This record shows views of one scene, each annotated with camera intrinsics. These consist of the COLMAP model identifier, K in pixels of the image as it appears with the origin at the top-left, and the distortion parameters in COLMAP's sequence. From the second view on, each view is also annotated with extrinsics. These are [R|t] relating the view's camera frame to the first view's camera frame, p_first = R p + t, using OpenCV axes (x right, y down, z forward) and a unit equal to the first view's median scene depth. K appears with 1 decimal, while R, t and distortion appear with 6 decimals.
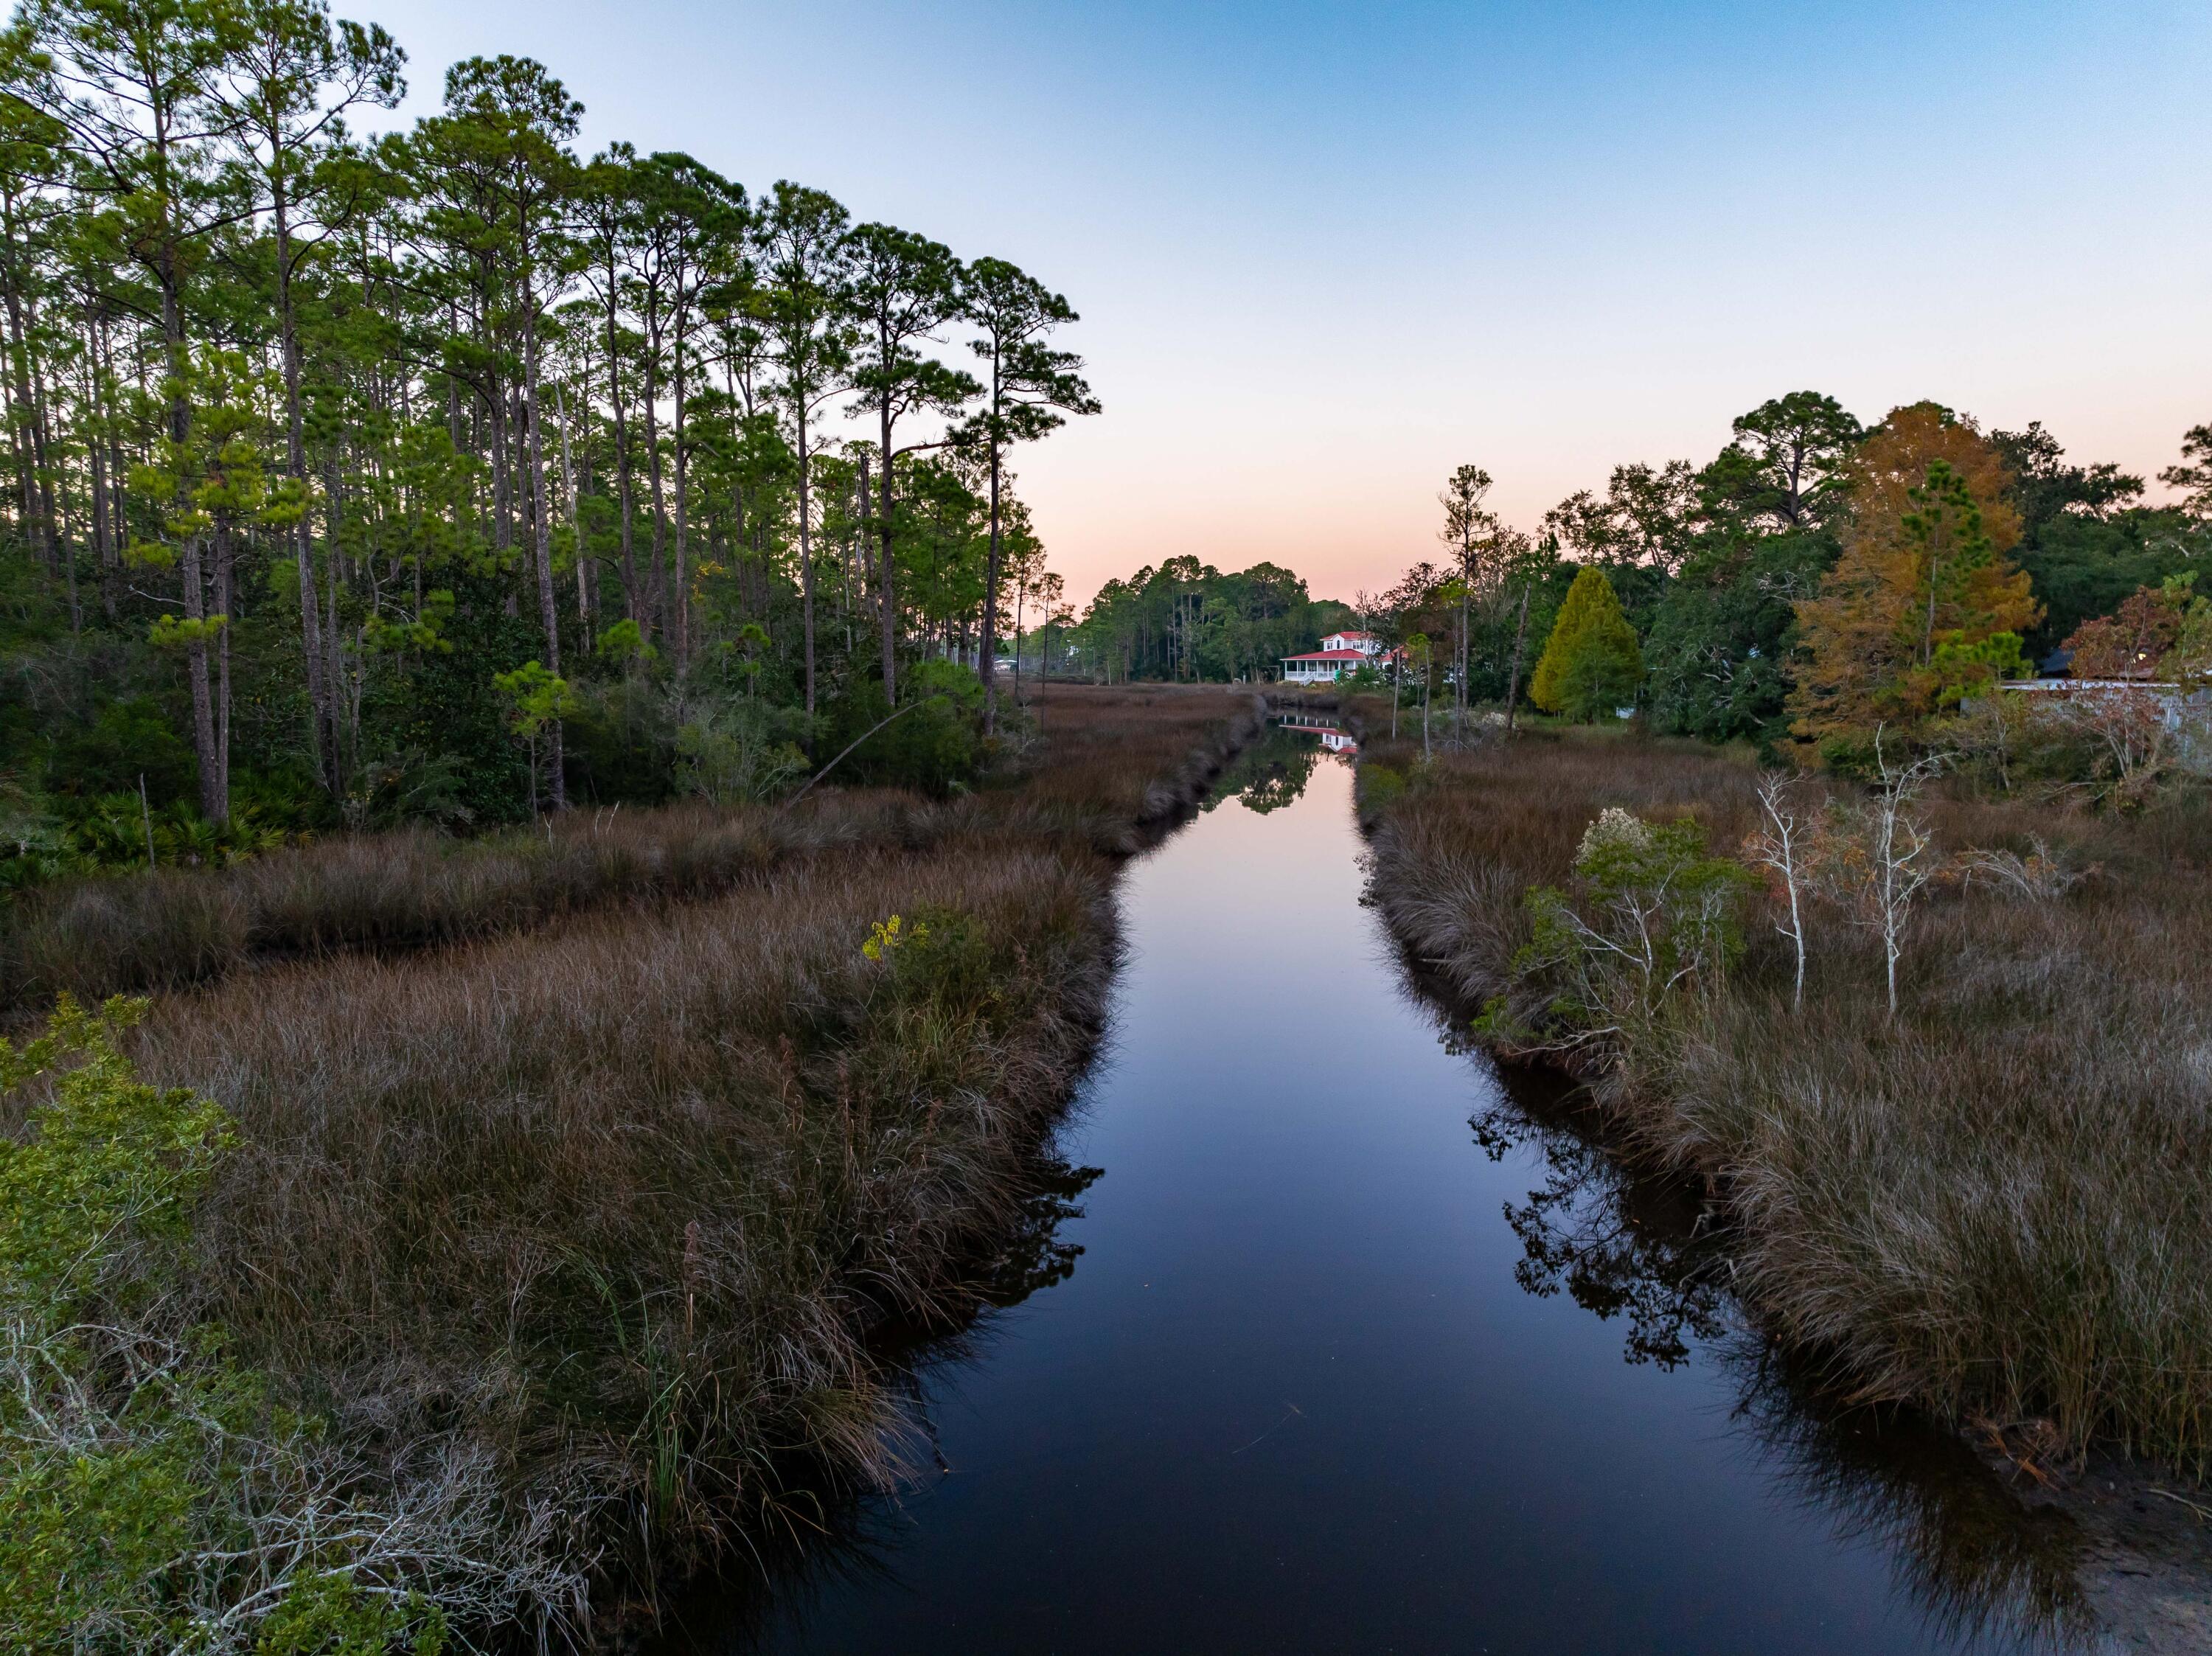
lens RADIAL K [[1527.2, 0, 1104.7], [0, 1527.2, 830.7], [0, 0, 1]] dist [-0.011220, 0.004623]
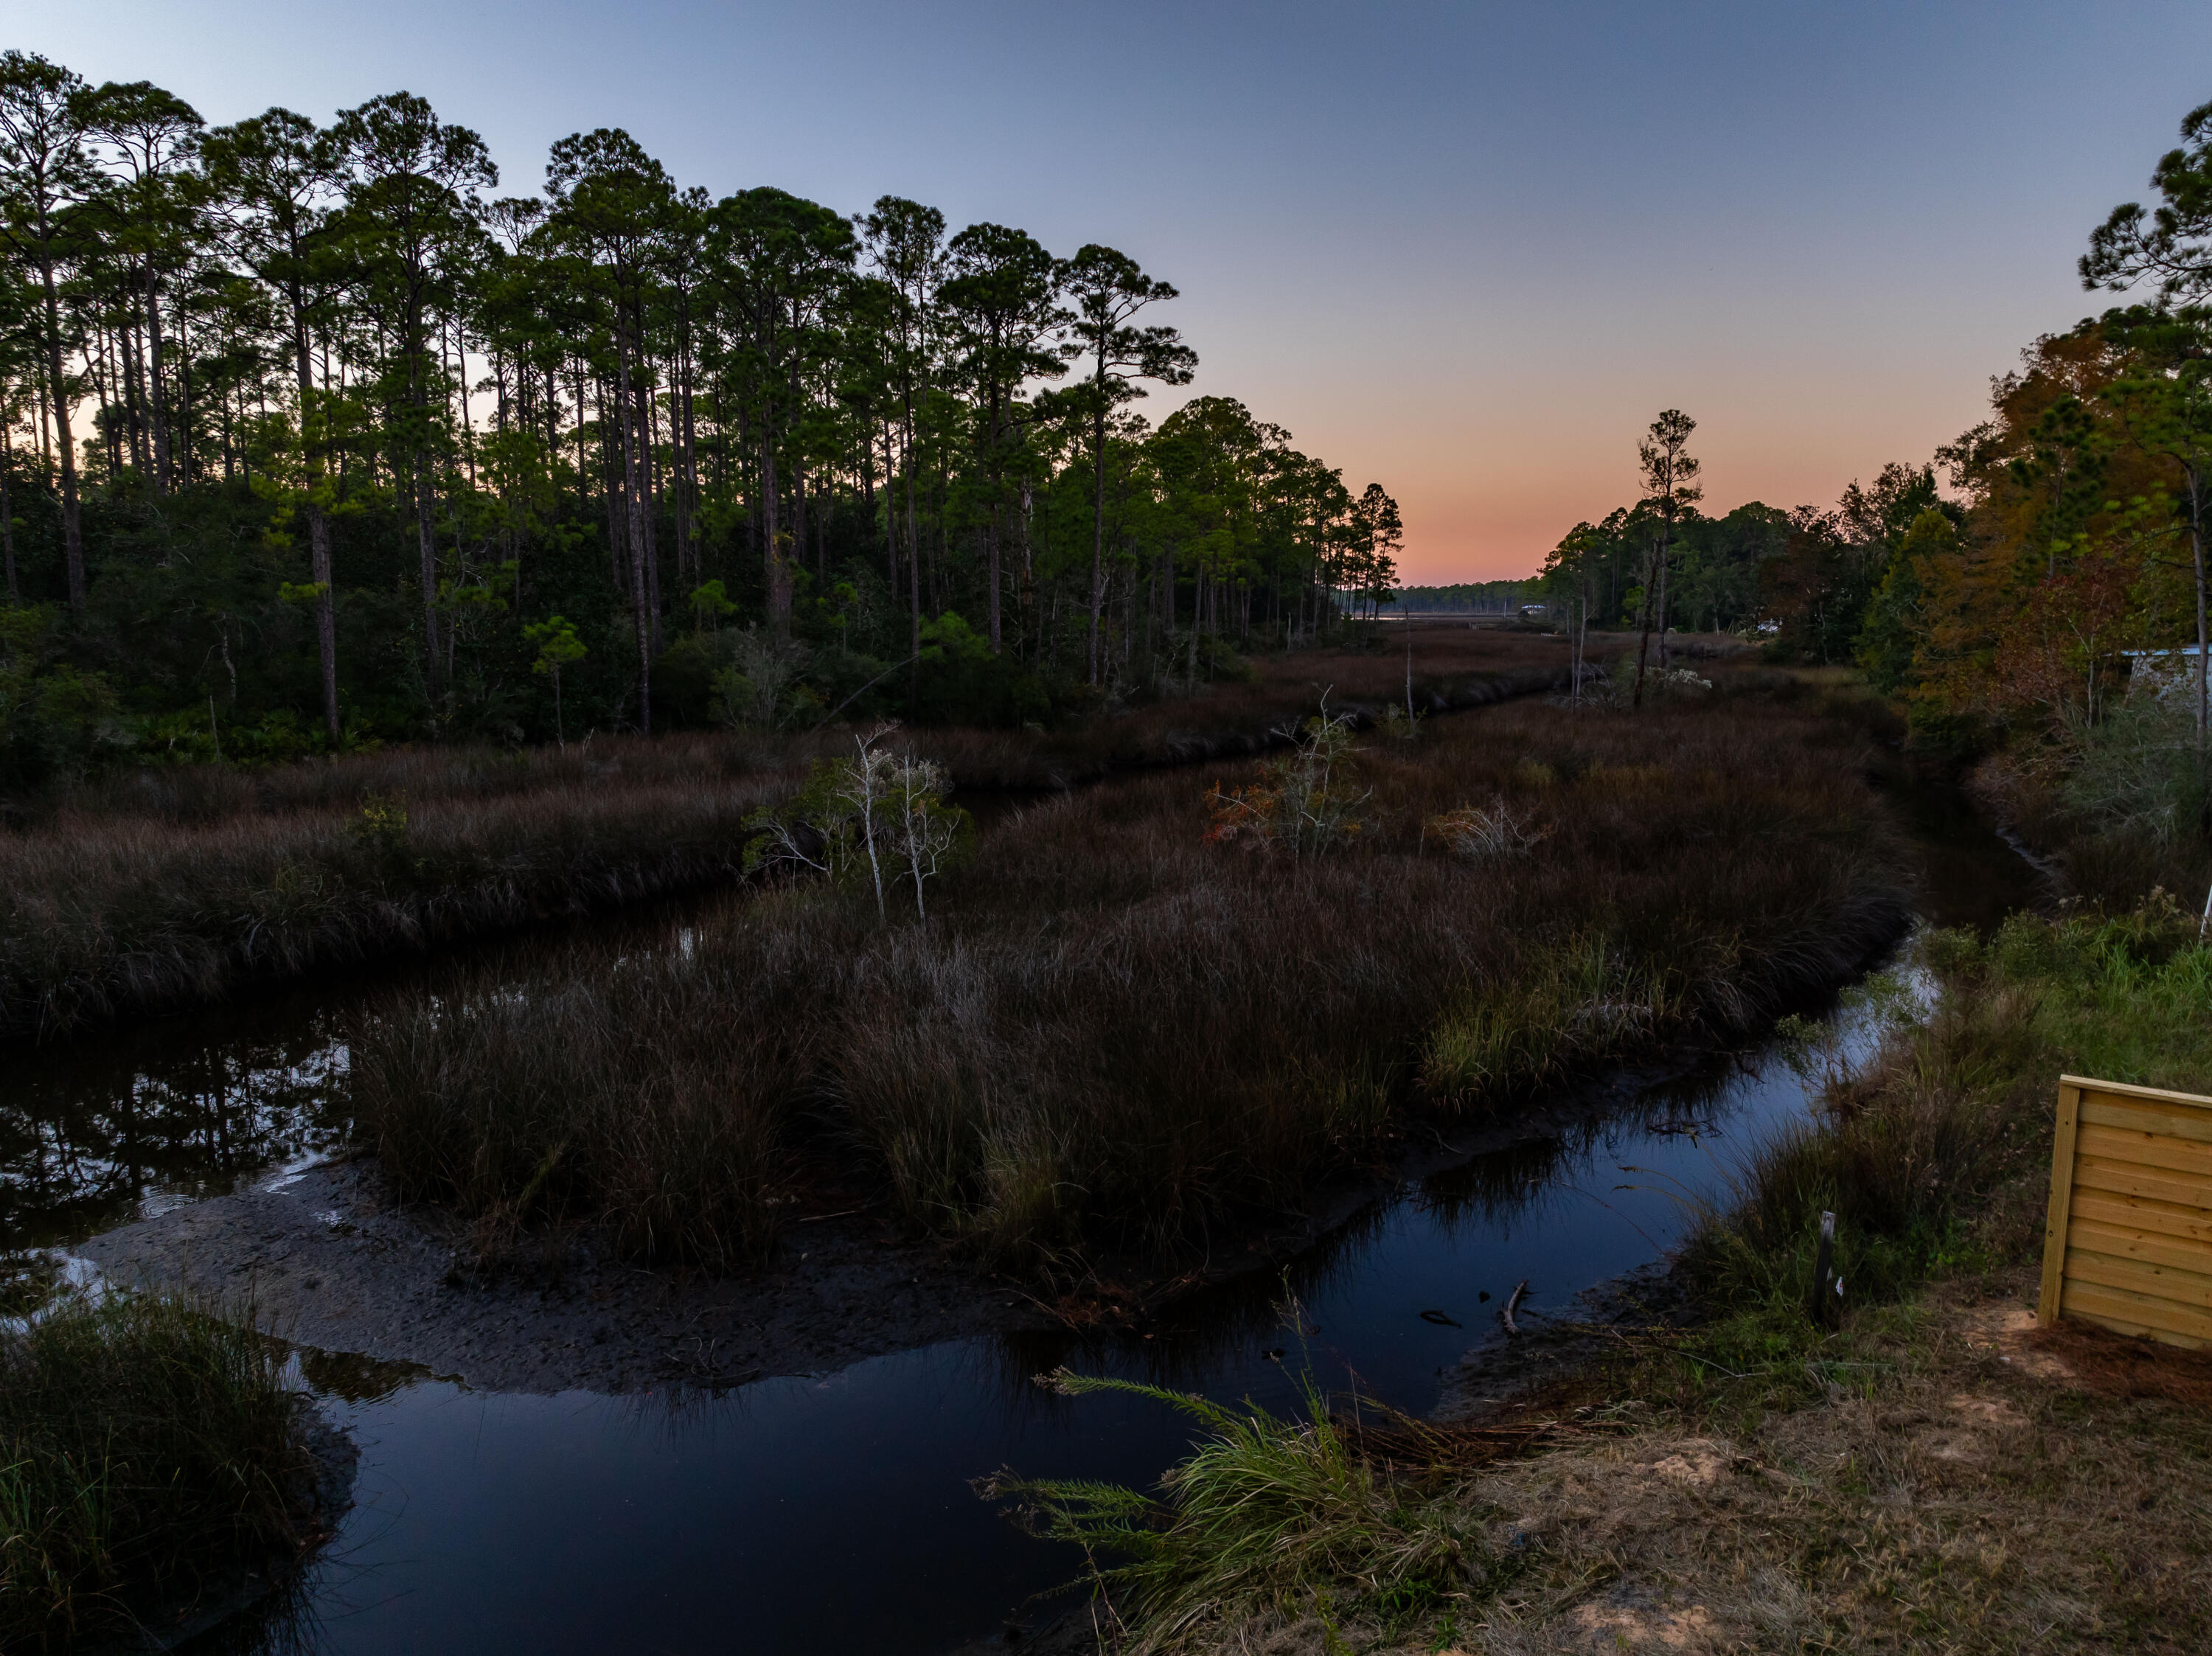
lens RADIAL K [[1527.2, 0, 1110.5], [0, 1527.2, 824.8], [0, 0, 1]] dist [-0.011220, 0.004623]
pose [[0.939872, 0.052385, -0.337485, 0.243814], [-0.041459, 0.998359, 0.039506, -0.002714], [0.339001, -0.023139, 0.940502, -0.026434]]
